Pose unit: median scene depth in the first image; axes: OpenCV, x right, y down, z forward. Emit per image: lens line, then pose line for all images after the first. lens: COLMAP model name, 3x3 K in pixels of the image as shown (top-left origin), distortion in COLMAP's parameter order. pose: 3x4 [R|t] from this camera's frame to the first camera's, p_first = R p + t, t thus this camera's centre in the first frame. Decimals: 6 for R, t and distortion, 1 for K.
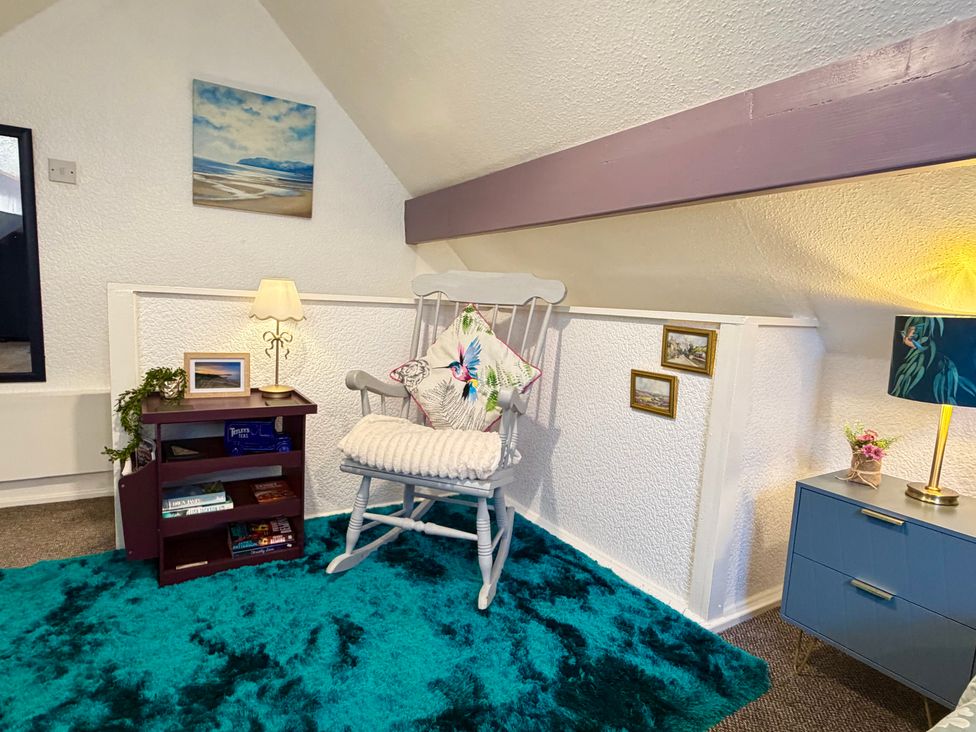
lens RADIAL K [[525.0, 0, 483.6], [0, 525.0, 370.4], [0, 0, 1]] dist [0.001938, 0.000868]
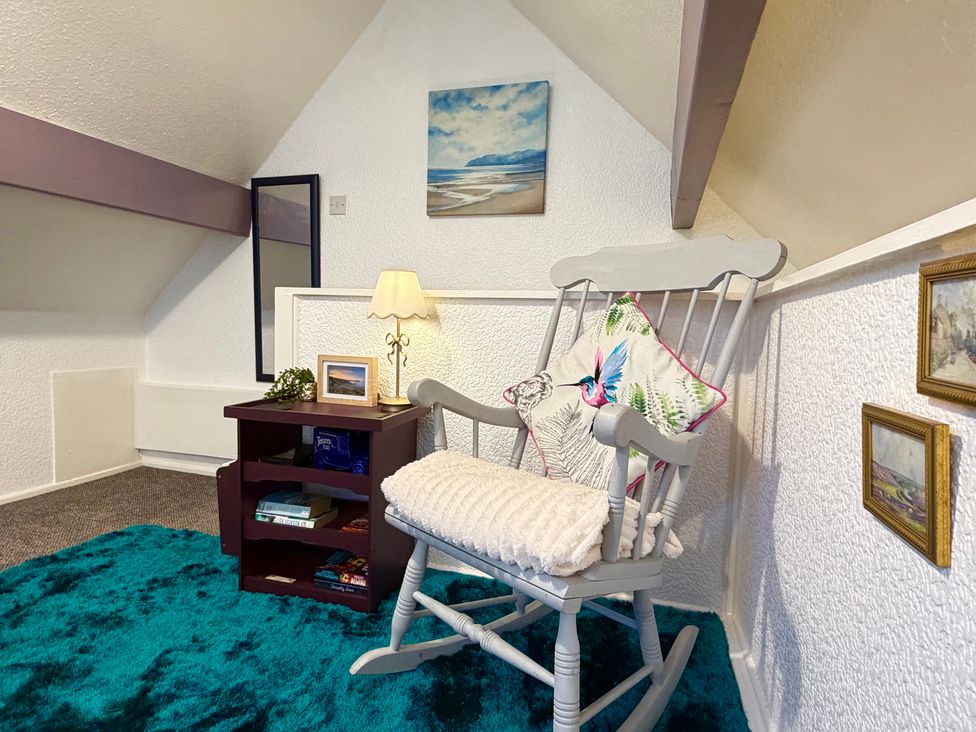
lens RADIAL K [[553.2, 0, 495.3], [0, 553.2, 370.6], [0, 0, 1]] dist [-0.002401, -0.000152]
pose [[0.691342, 0.021883, -0.722196, 0.309369], [-0.086973, 0.994794, -0.053114, 0.016838], [0.717274, 0.099532, 0.689646, 0.425758]]
